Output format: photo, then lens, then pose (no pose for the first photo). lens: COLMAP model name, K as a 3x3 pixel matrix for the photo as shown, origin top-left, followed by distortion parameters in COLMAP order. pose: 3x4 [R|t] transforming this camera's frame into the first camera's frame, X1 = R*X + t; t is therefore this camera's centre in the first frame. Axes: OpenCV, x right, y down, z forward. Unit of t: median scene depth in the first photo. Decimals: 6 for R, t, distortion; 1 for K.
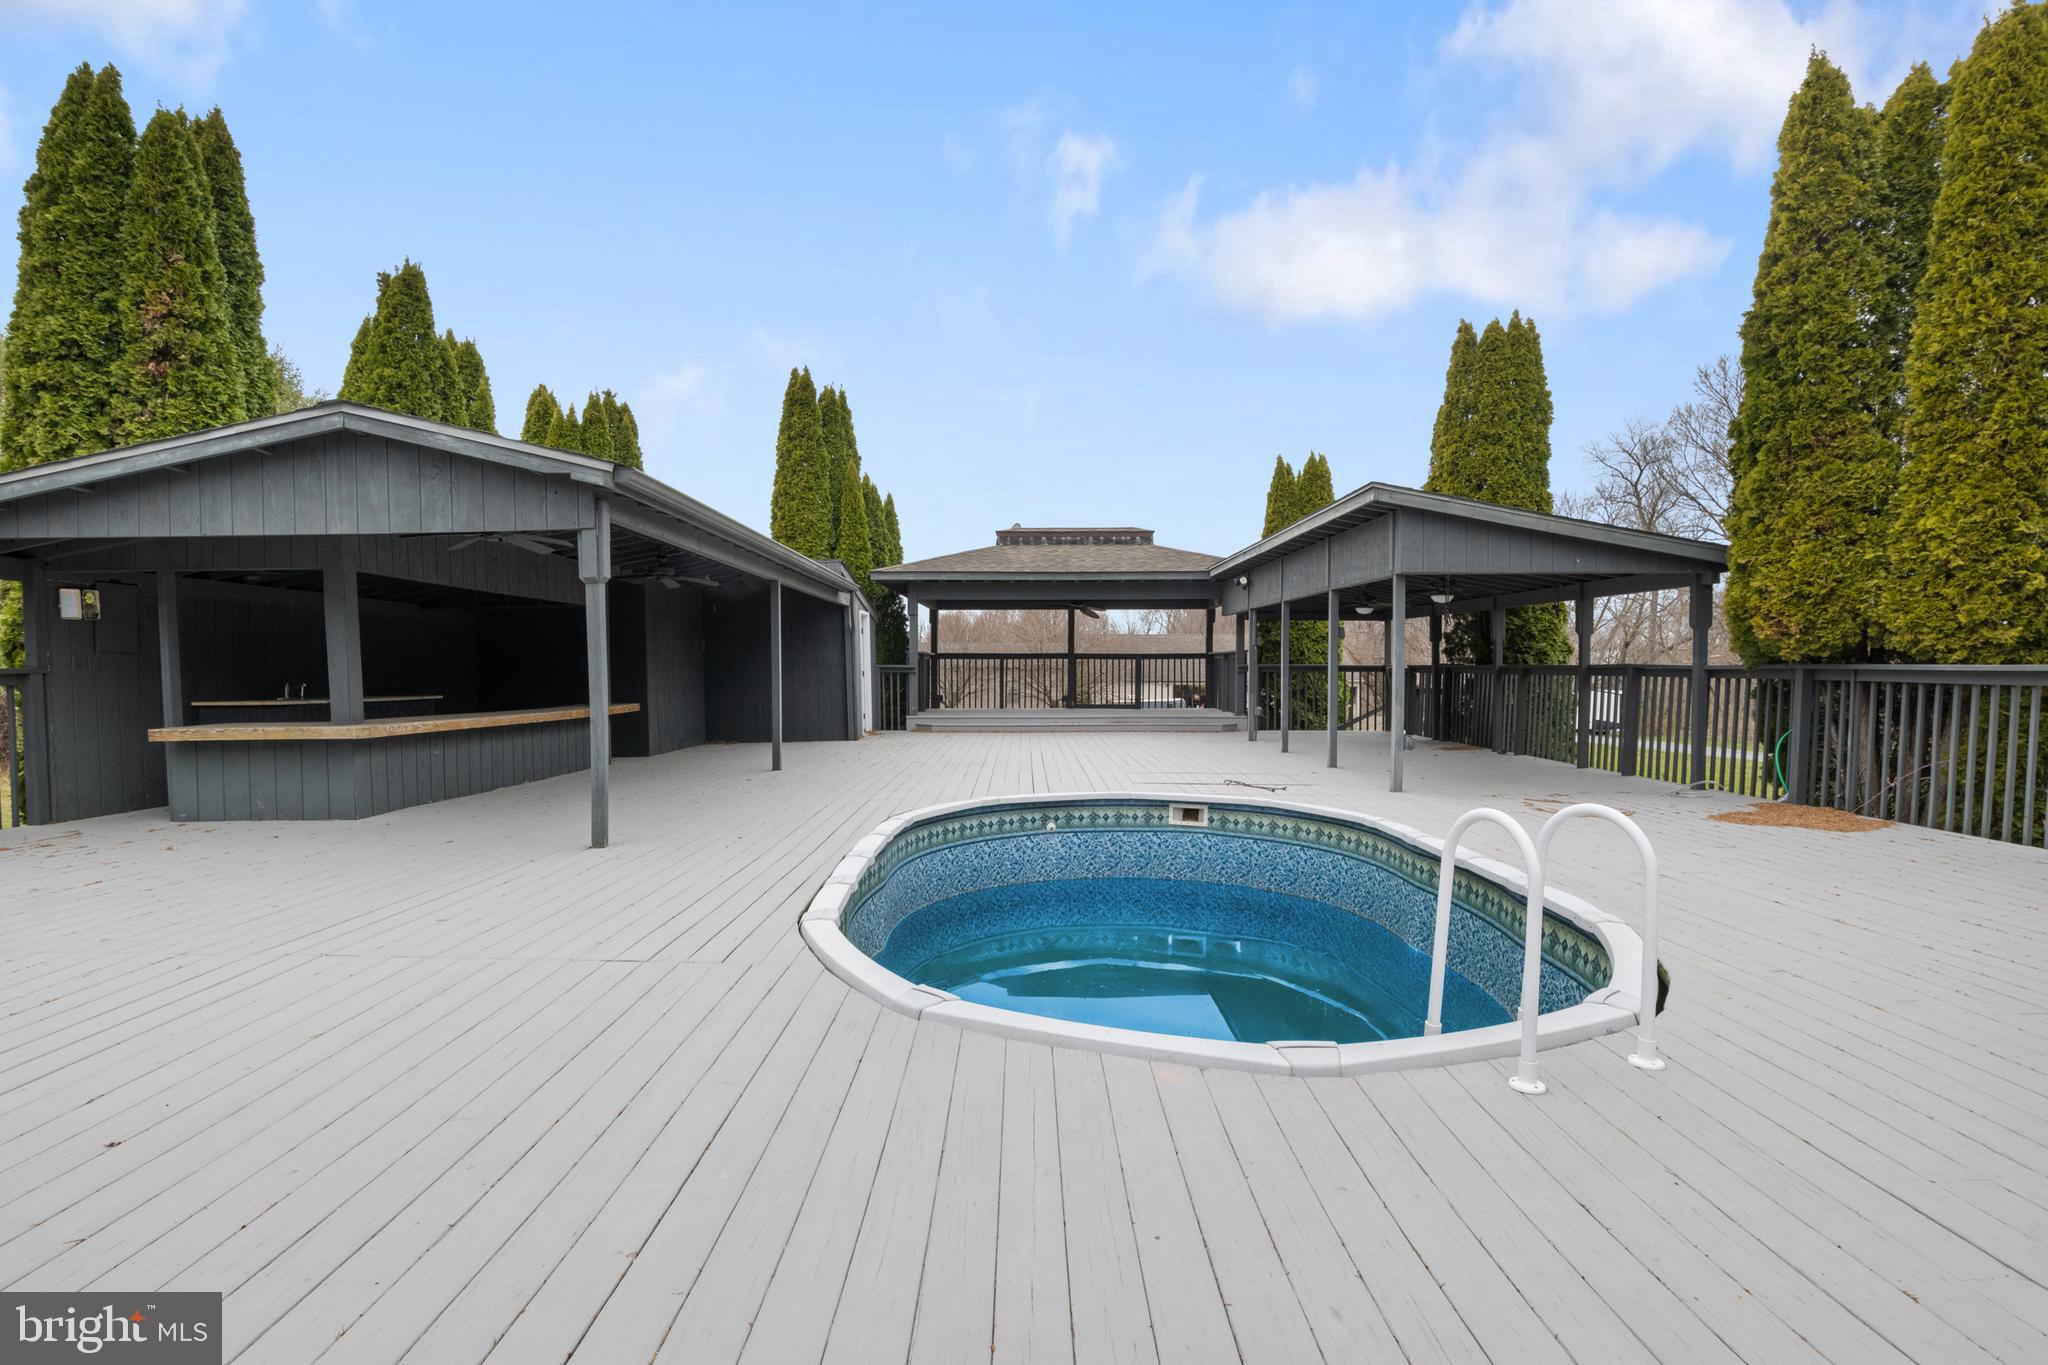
lens RADIAL K [[1024.9, 0, 1023.1], [0, 1024.9, 683.2], [0, 0, 1]] dist [-0.003826, -0.002436]
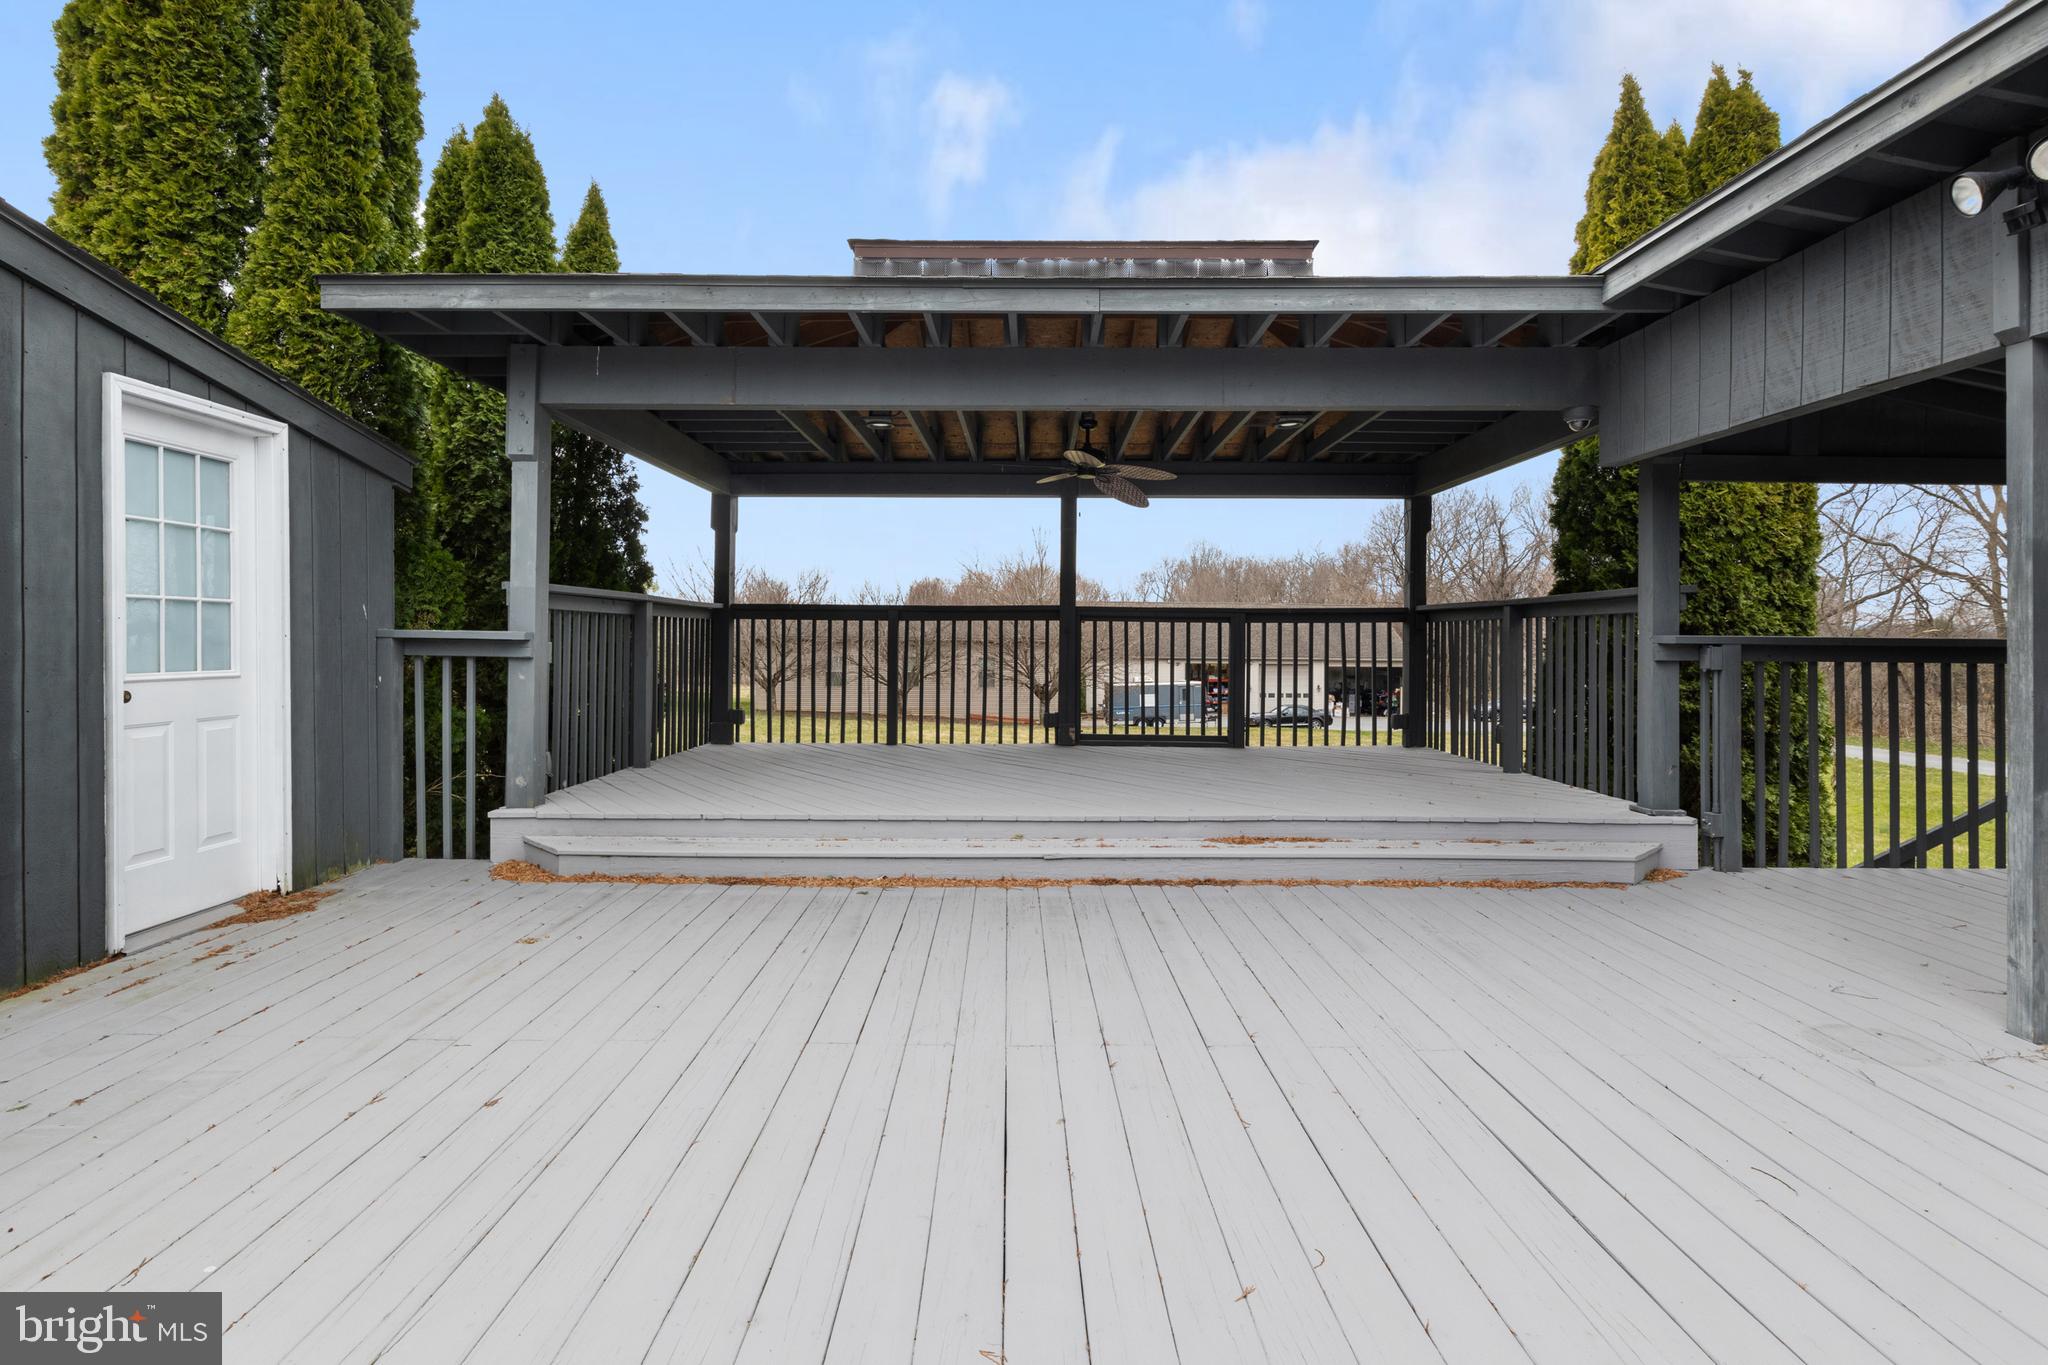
lens RADIAL K [[1024.9, 0, 1017.8], [0, 1024.9, 637.6], [0, 0, 1]] dist [-0.003826, -0.002436]
pose [[0.999953, 0.005552, 0.007906, 0.057119], [-0.005395, 0.999792, -0.019673, -0.021180], [-0.008014, 0.019629, 0.999775, 1.392253]]
